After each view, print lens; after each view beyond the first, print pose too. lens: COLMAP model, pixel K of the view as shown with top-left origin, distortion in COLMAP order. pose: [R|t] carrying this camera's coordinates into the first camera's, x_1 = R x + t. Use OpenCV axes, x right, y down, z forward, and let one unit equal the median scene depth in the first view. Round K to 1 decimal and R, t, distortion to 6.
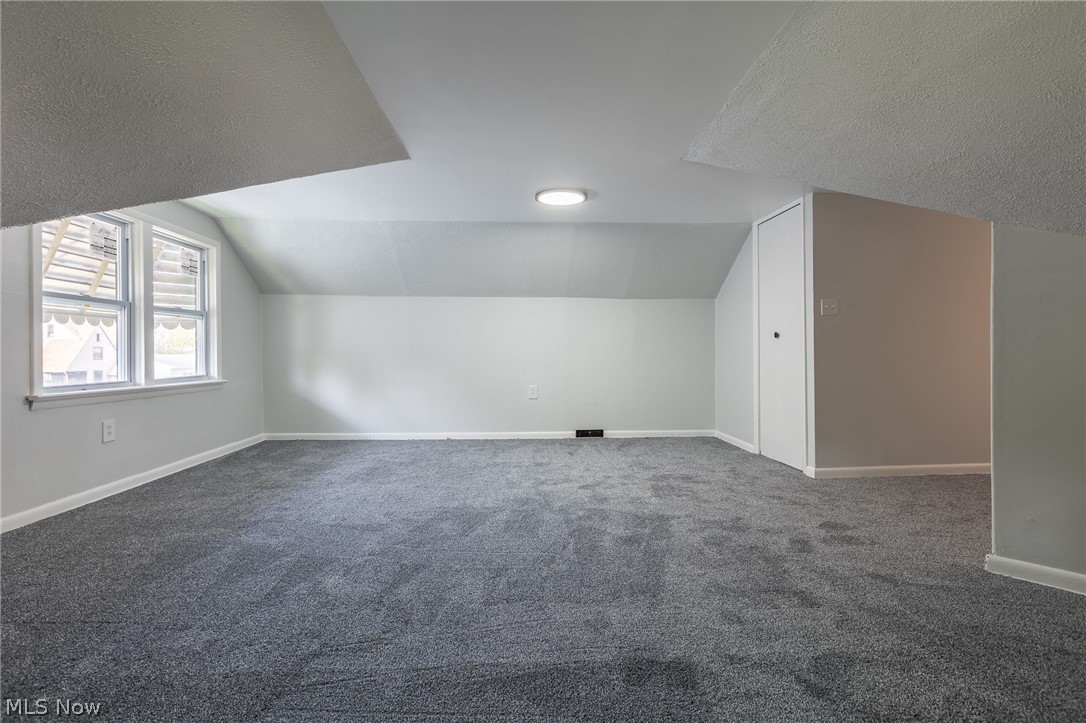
lens RADIAL K [[485.4, 0, 539.2], [0, 485.4, 356.9], [0, 0, 1]] dist [-0.004390, 0.000146]
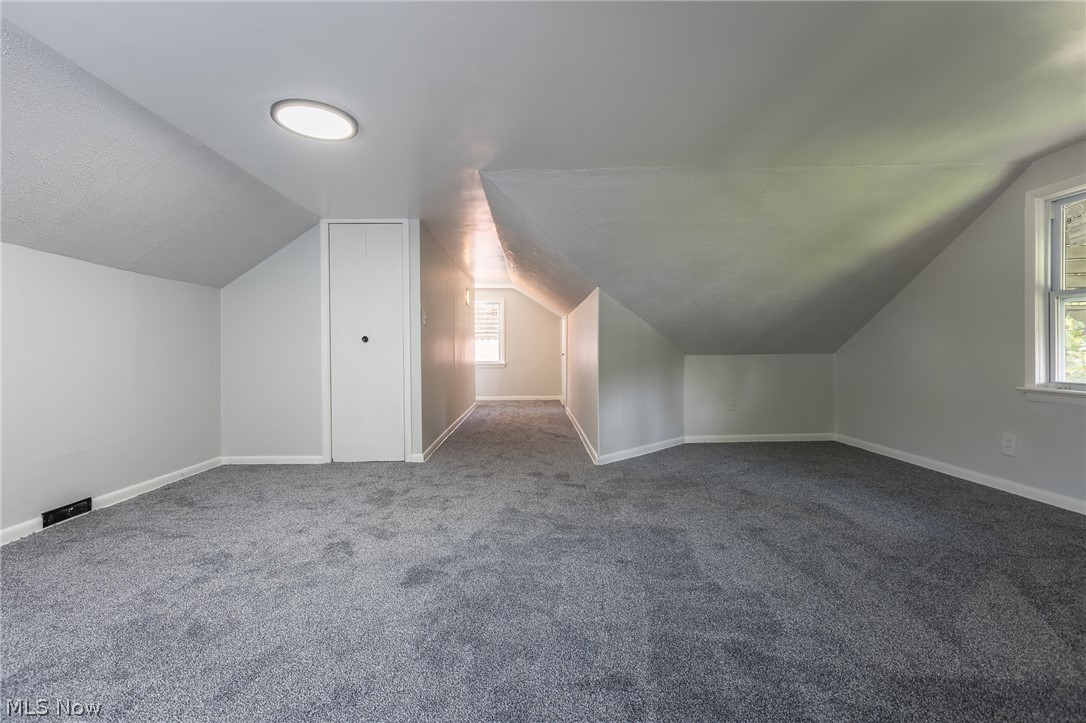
lens RADIAL K [[485.4, 0, 539.8], [0, 485.4, 355.6], [0, 0, 1]] dist [-0.004390, 0.000146]
pose [[0.020251, -0.004118, 0.999786, -0.490508], [0.016969, 0.999849, 0.003775, -0.006932], [-0.999651, 0.016889, 0.020318, 0.561224]]
